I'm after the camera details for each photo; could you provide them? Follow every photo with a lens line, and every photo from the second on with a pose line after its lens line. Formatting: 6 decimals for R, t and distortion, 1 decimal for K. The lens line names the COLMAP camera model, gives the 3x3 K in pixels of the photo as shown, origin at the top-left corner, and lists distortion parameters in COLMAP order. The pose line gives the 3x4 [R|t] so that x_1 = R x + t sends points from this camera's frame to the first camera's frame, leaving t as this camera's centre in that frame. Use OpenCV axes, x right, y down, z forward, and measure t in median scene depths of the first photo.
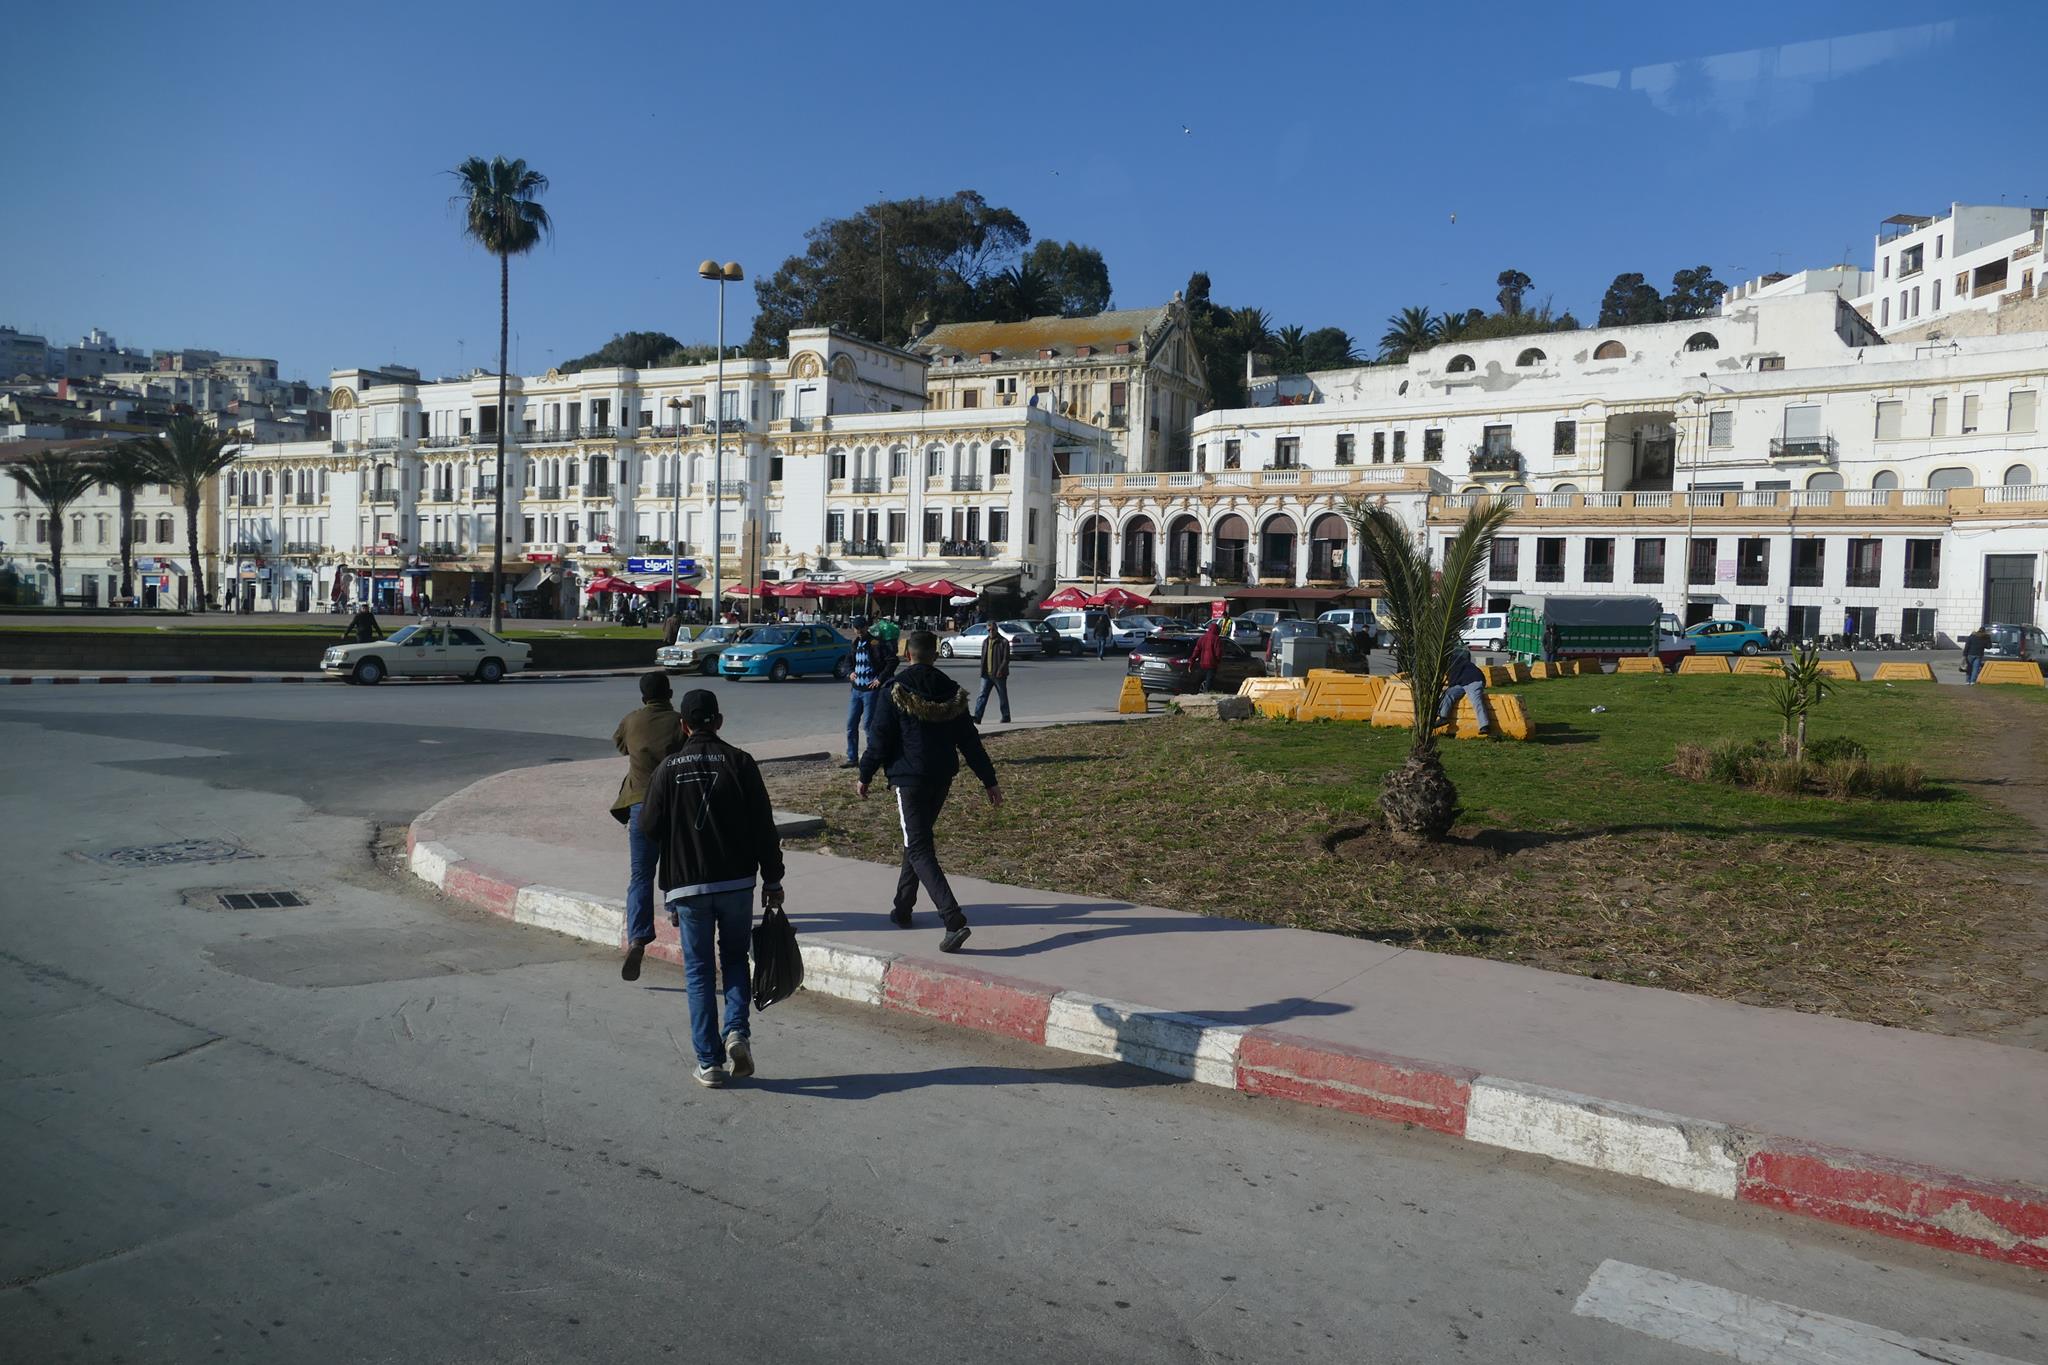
lens RADIAL K [[1467.9, 0, 1024.0], [0, 1467.9, 682.5], [0, 0, 1]] dist [-0.014201, 0.016307]
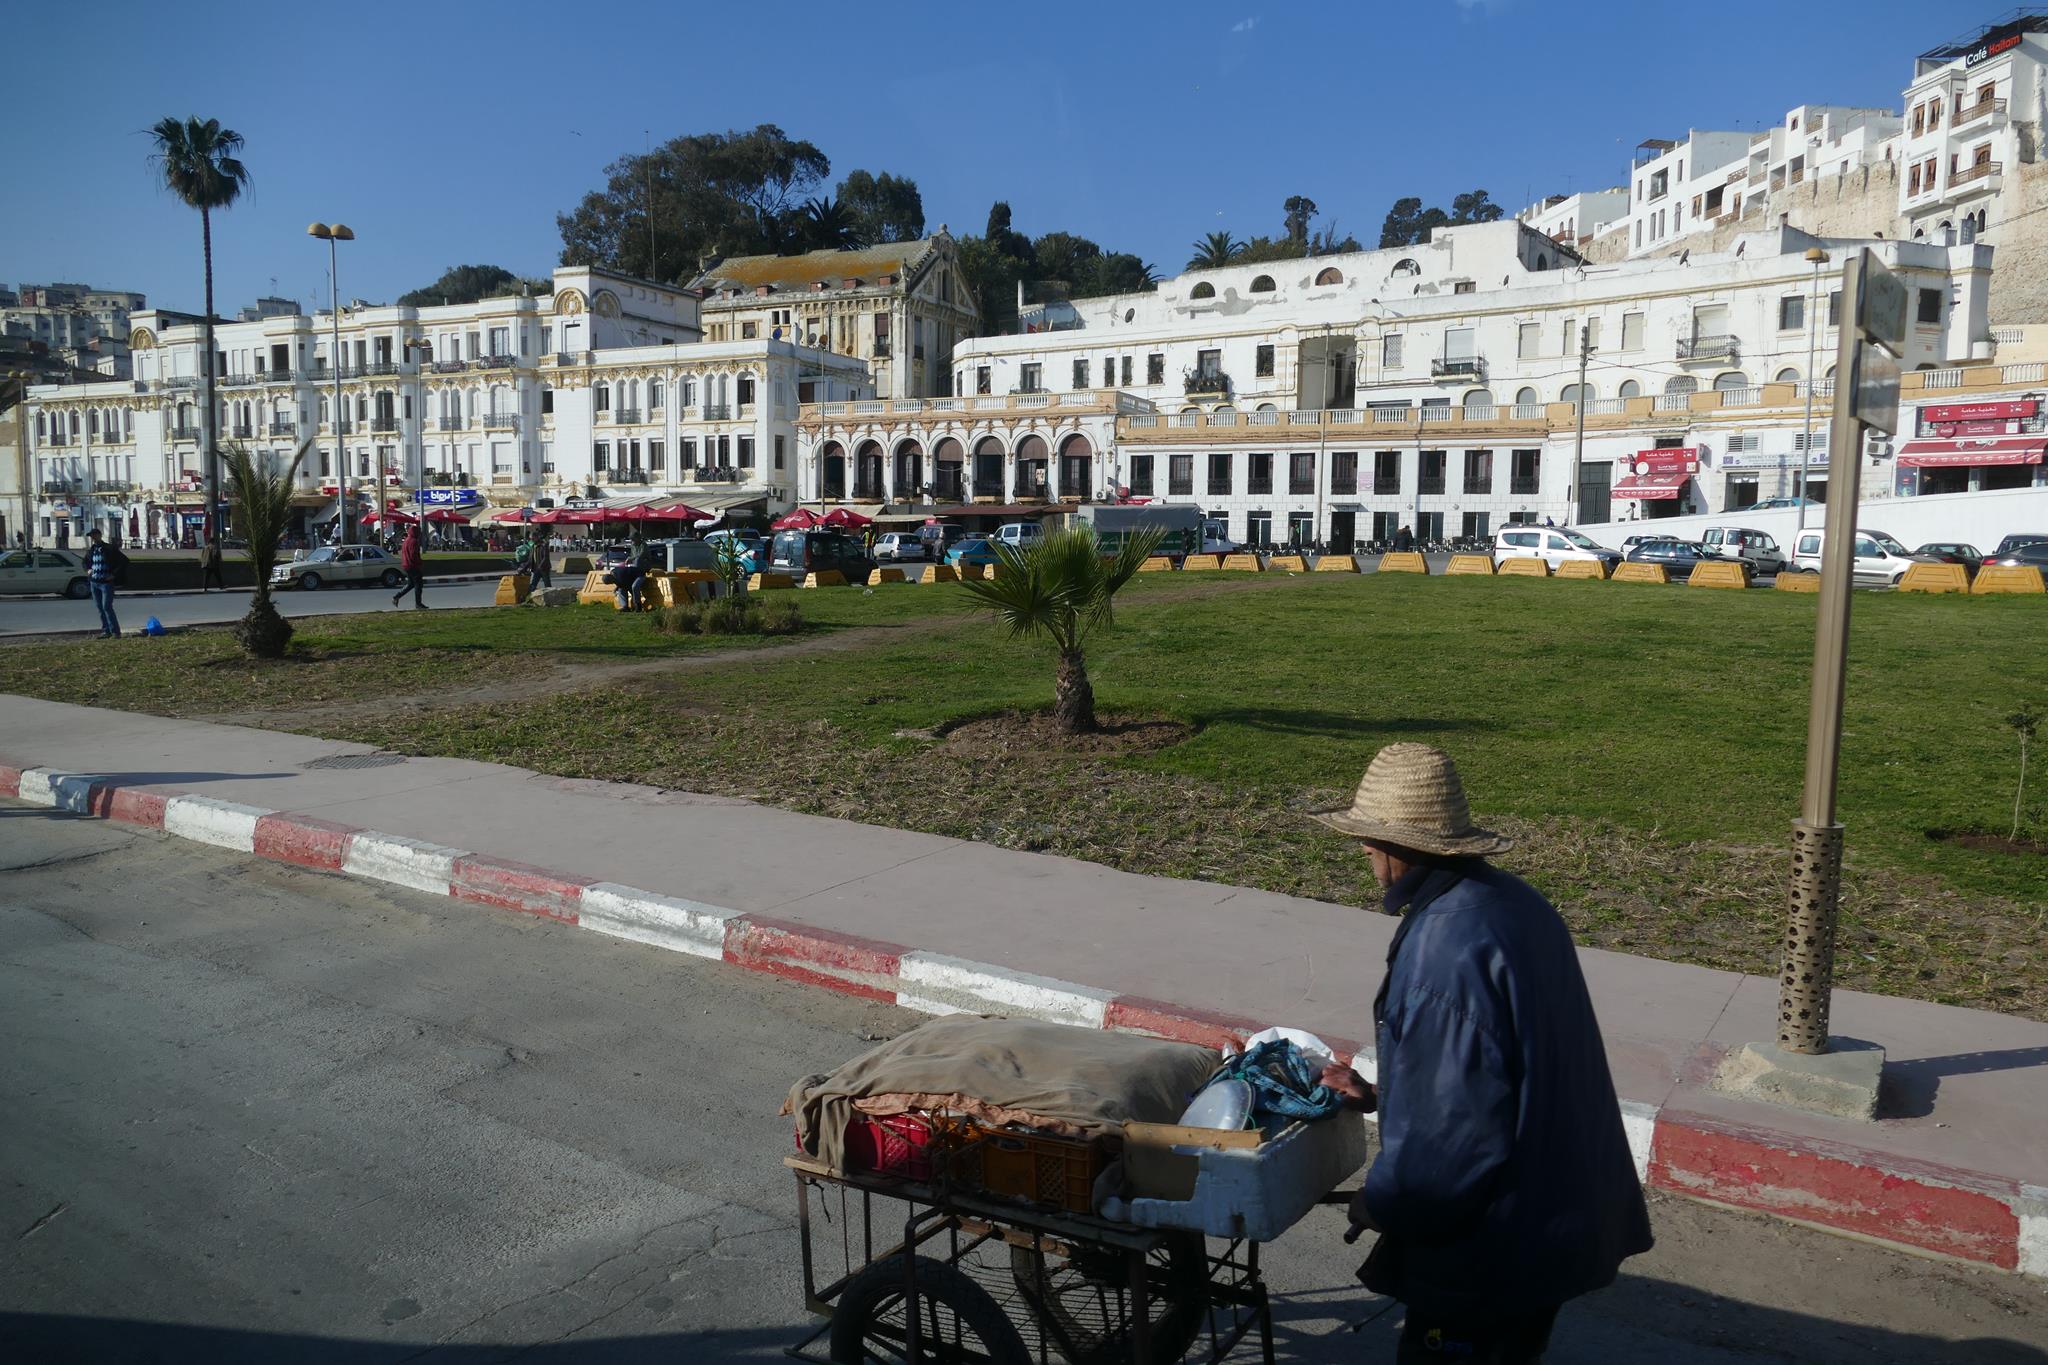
lens RADIAL K [[1467.9, 0, 1024.0], [0, 1467.9, 682.5], [0, 0, 1]] dist [-0.014201, 0.016307]
pose [[0.998807, -0.025042, 0.041921, 0.123505], [0.022831, 0.998365, 0.052402, 0.008357], [-0.043164, -0.051382, 0.997746, -0.075446]]
